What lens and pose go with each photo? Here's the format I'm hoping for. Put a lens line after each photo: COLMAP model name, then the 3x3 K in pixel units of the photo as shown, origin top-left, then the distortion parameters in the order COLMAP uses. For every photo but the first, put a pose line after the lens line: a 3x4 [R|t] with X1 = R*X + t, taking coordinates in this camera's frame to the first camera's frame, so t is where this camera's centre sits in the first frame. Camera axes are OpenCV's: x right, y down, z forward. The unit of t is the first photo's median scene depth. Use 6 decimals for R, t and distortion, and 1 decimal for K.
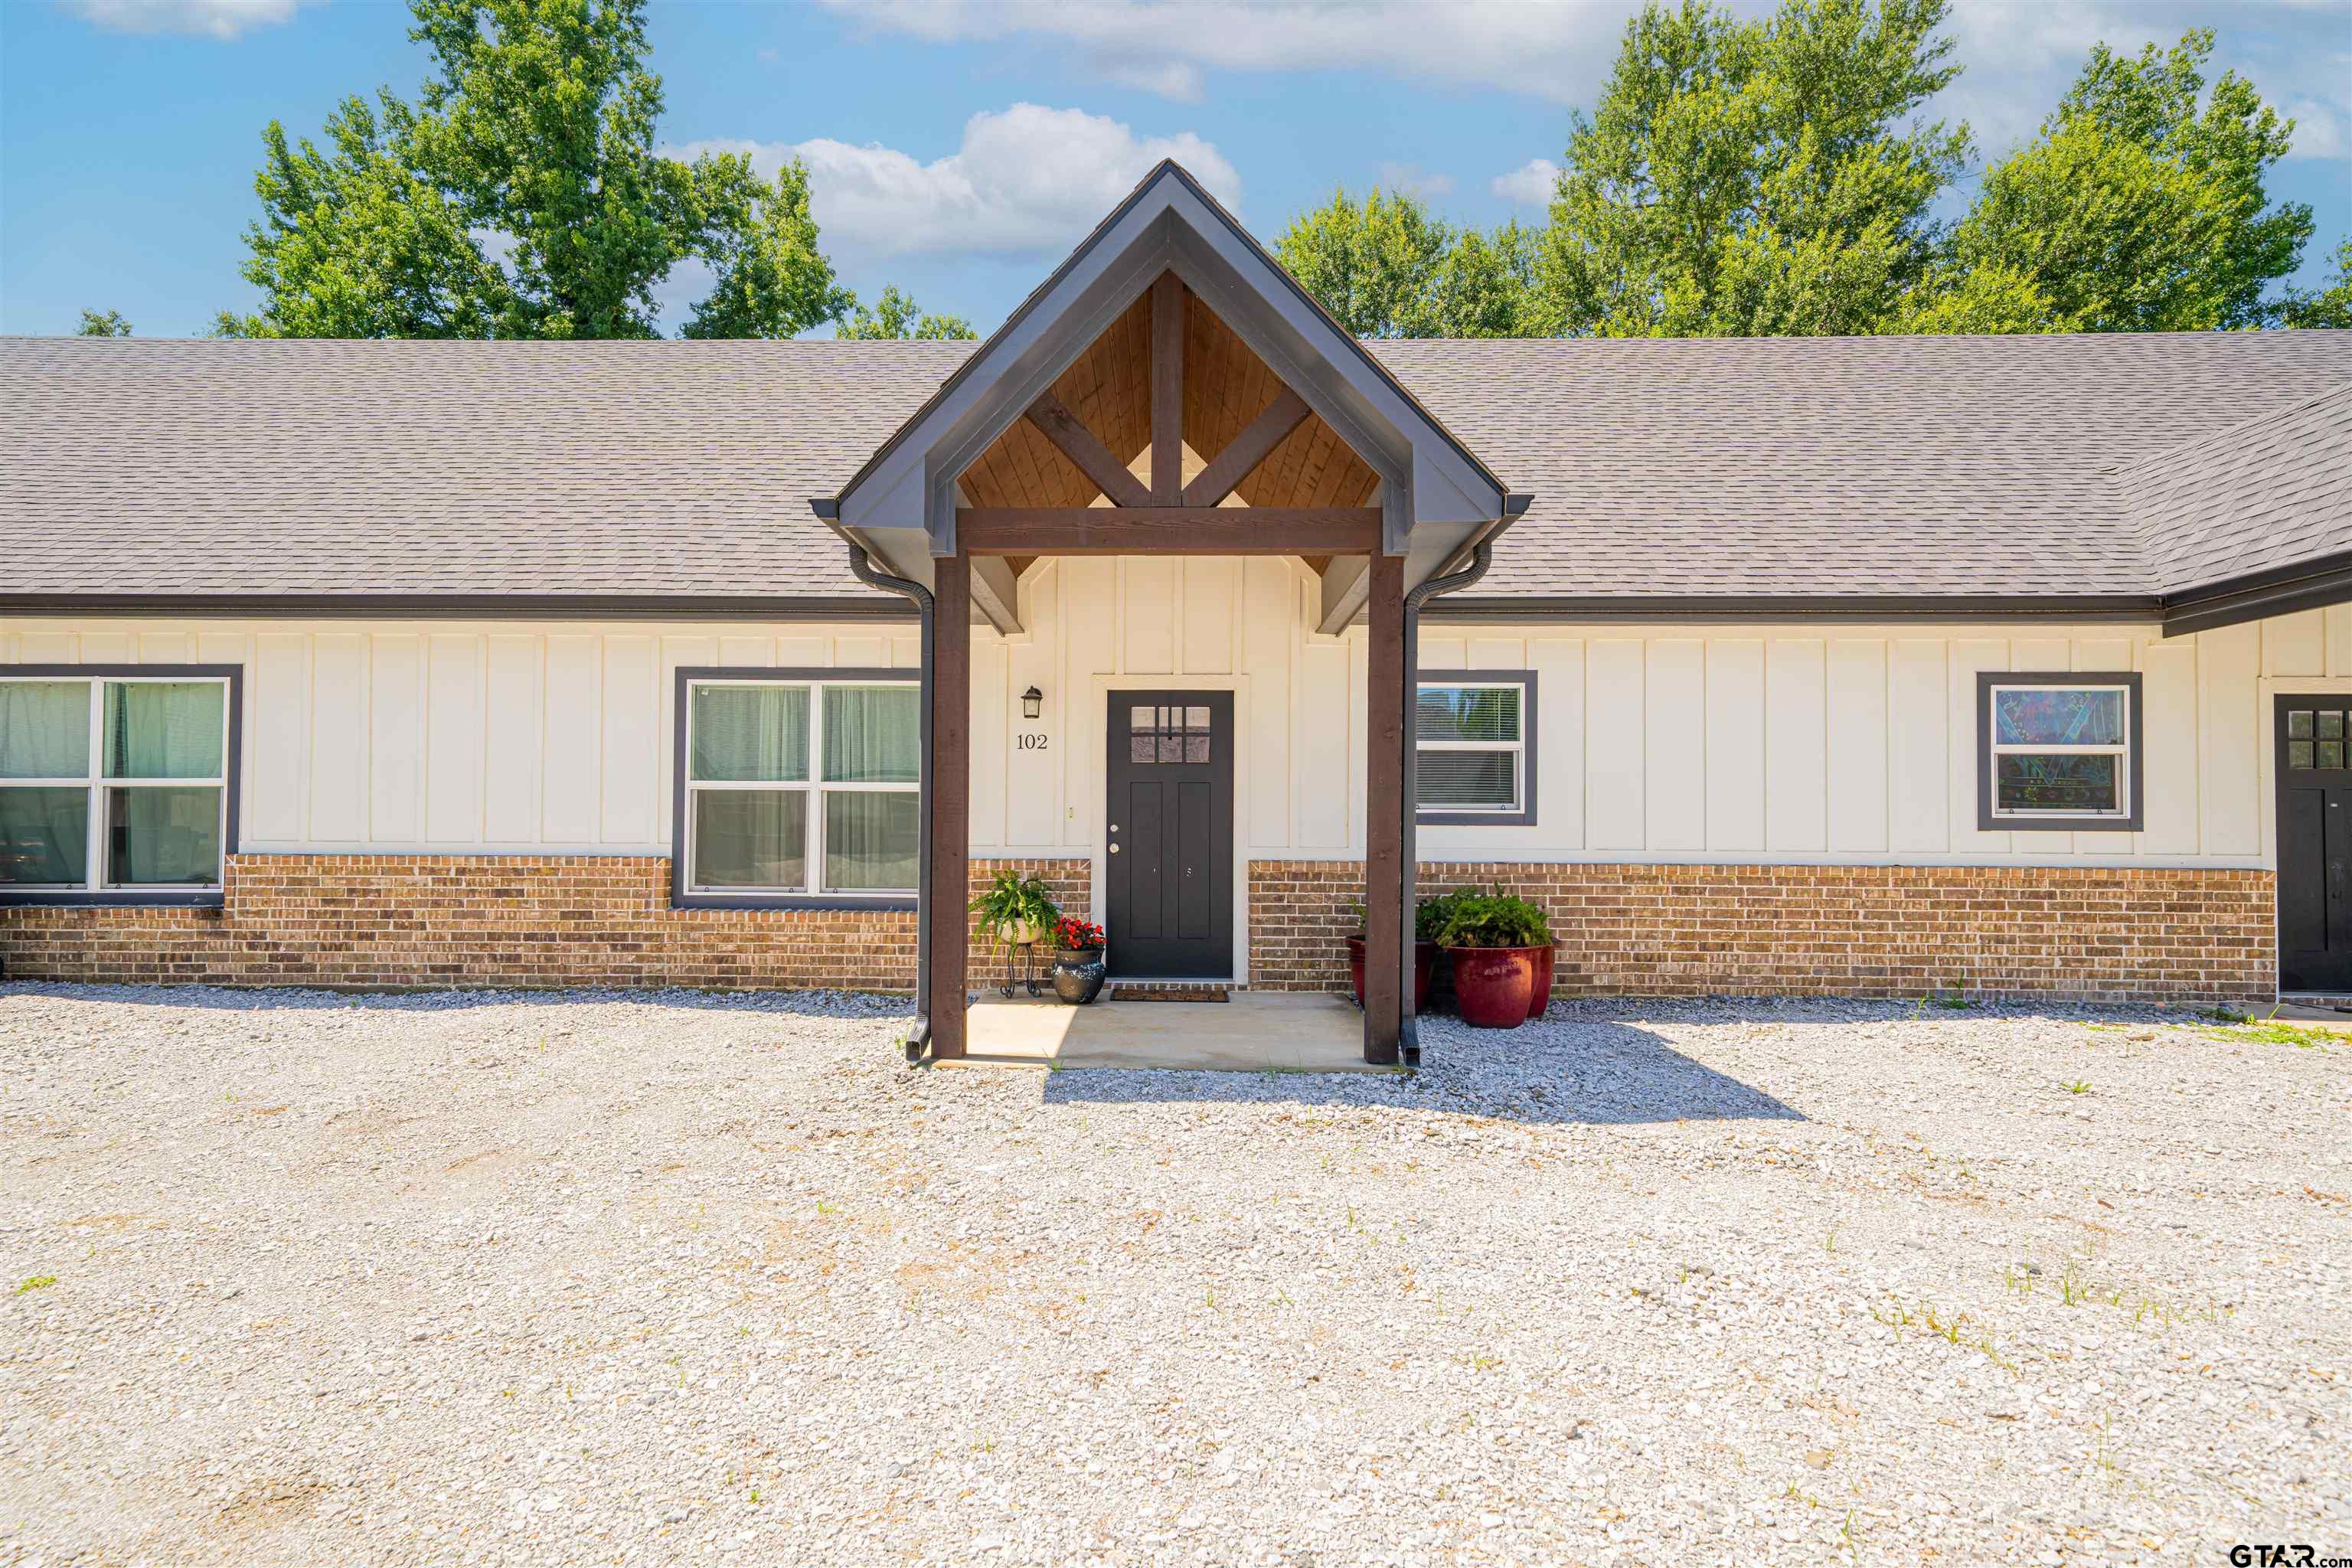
lens RADIAL K [[1189.7, 0, 1176.0], [0, 1189.7, 790.9], [0, 0, 1]] dist [0.023461, 0.000986]
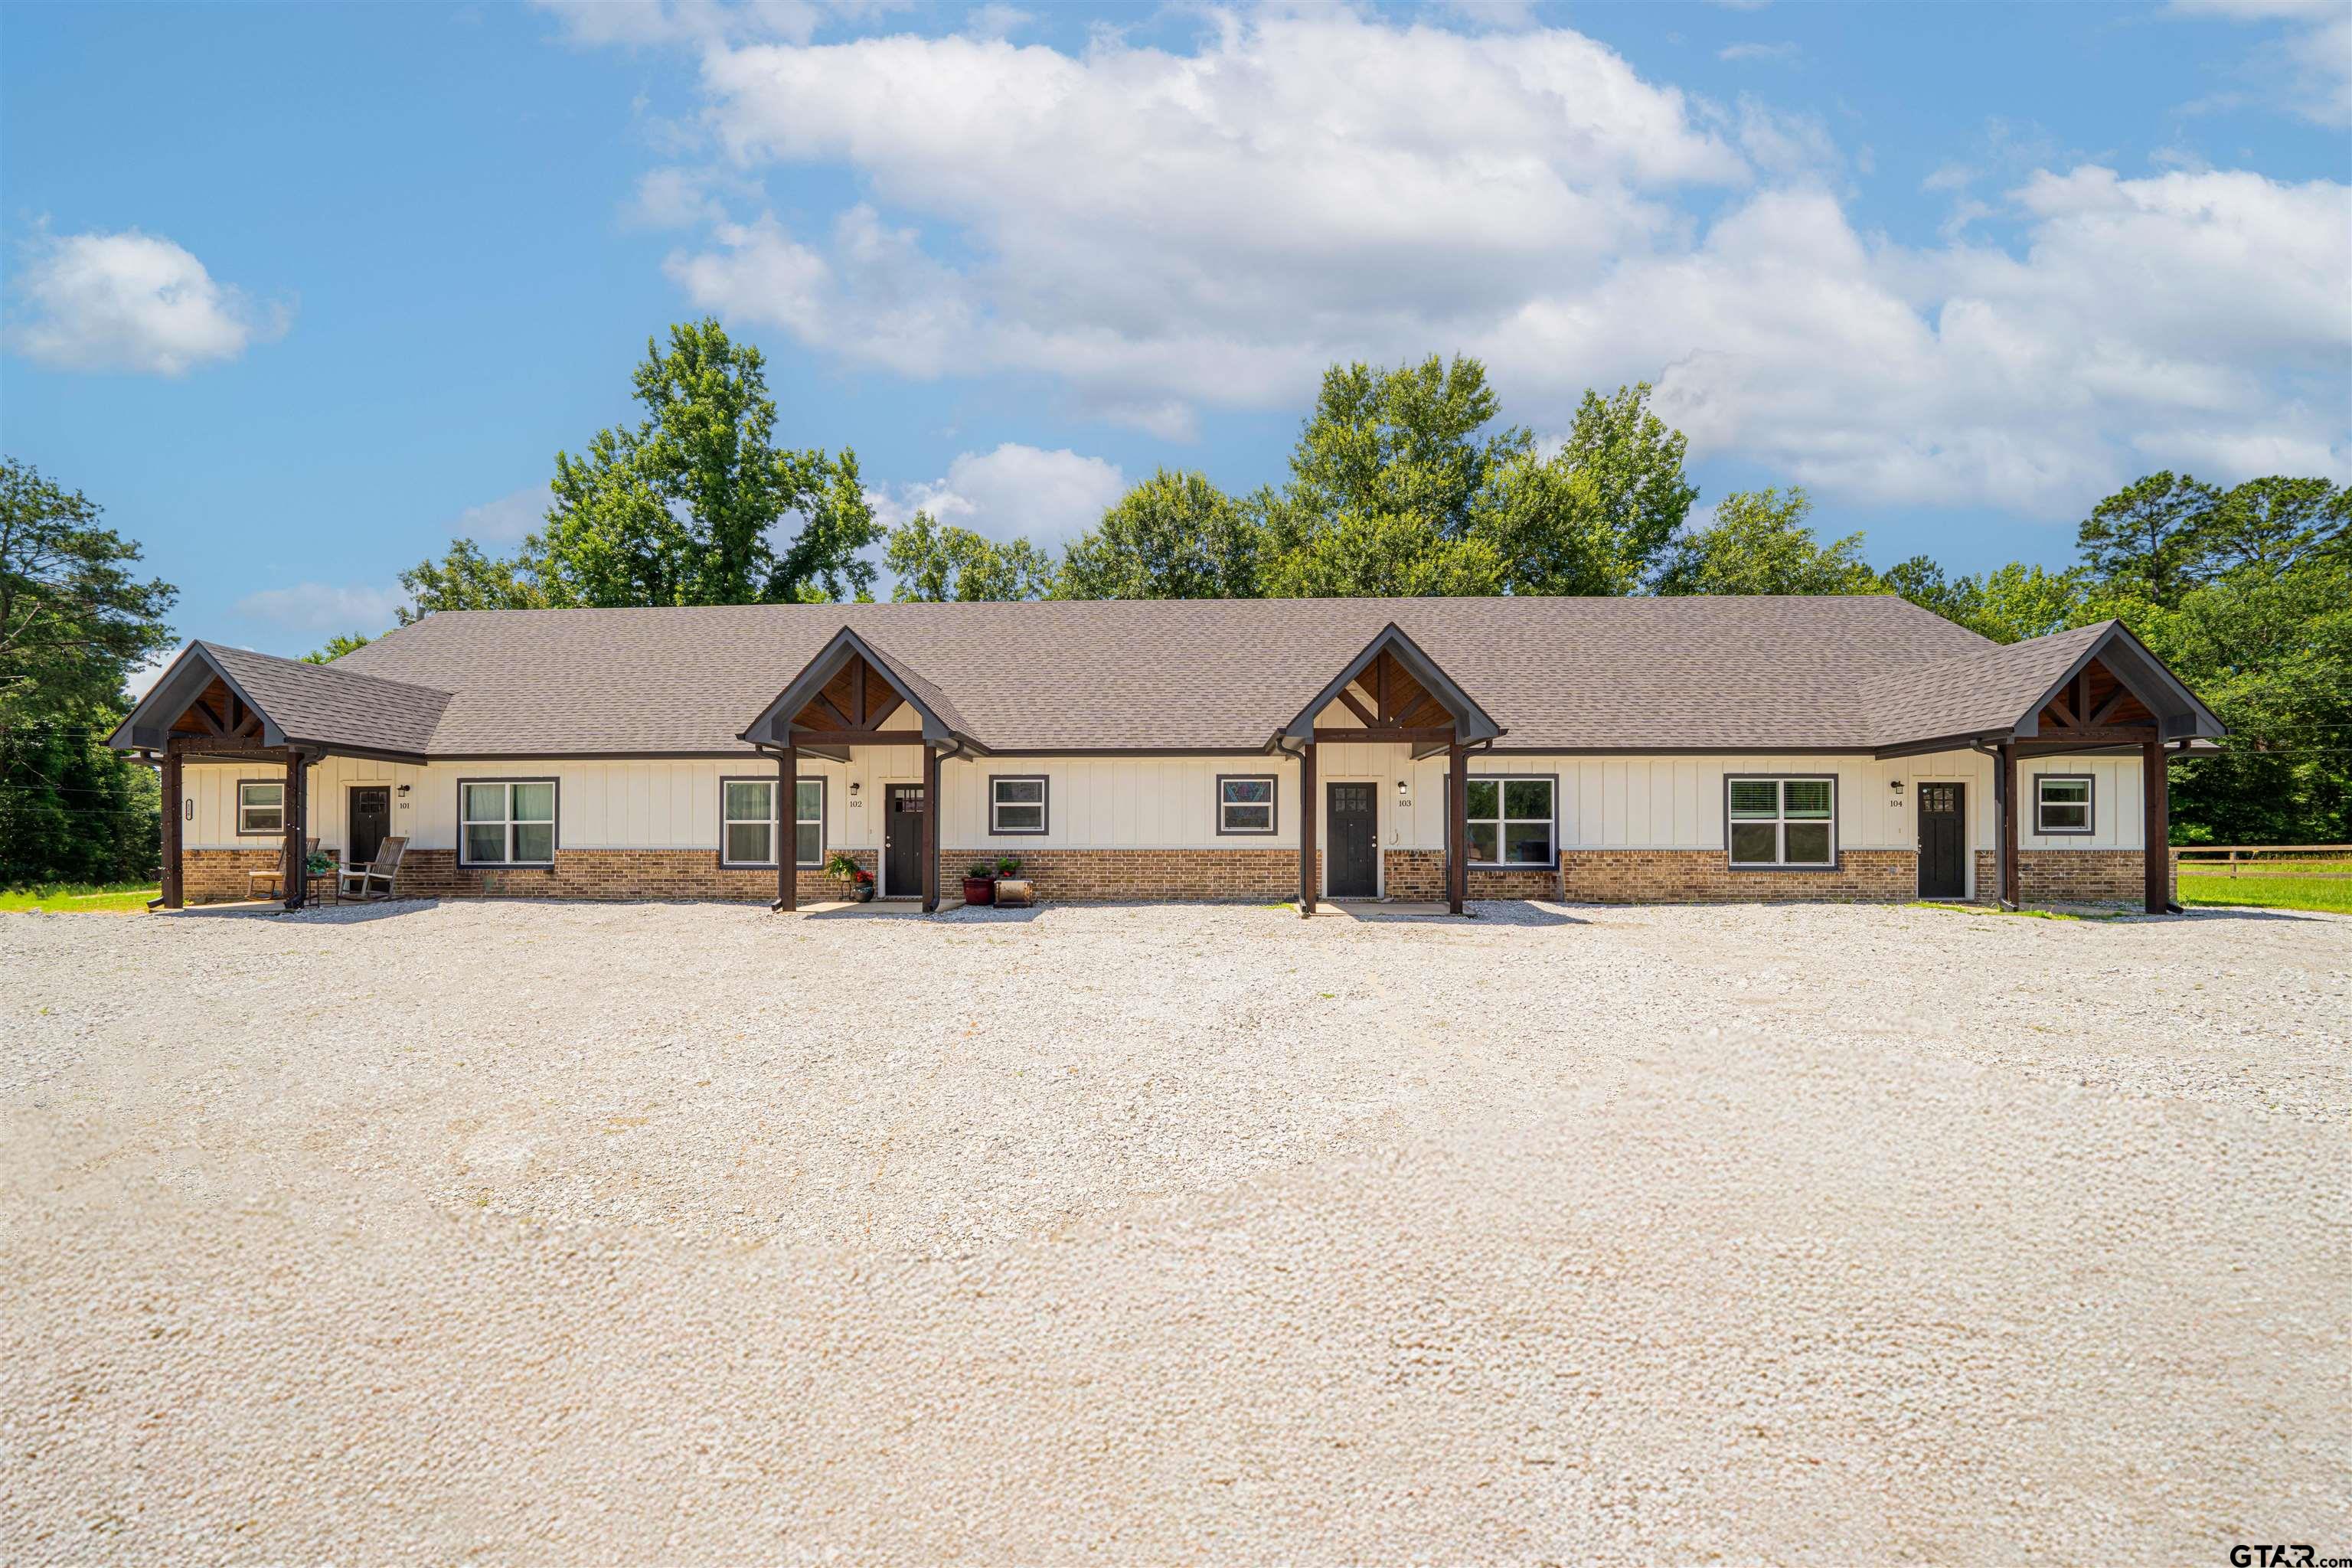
lens RADIAL K [[819.7, 0, 1148.2], [0, 819.7, 829.3], [0, 0, 1]] dist [-0.018582, 0.001002]
pose [[0.999893, -0.006931, -0.012851, 0.484719], [0.007165, 0.999807, 0.018270, -0.013164], [0.012722, -0.018360, 0.999751, -0.687950]]
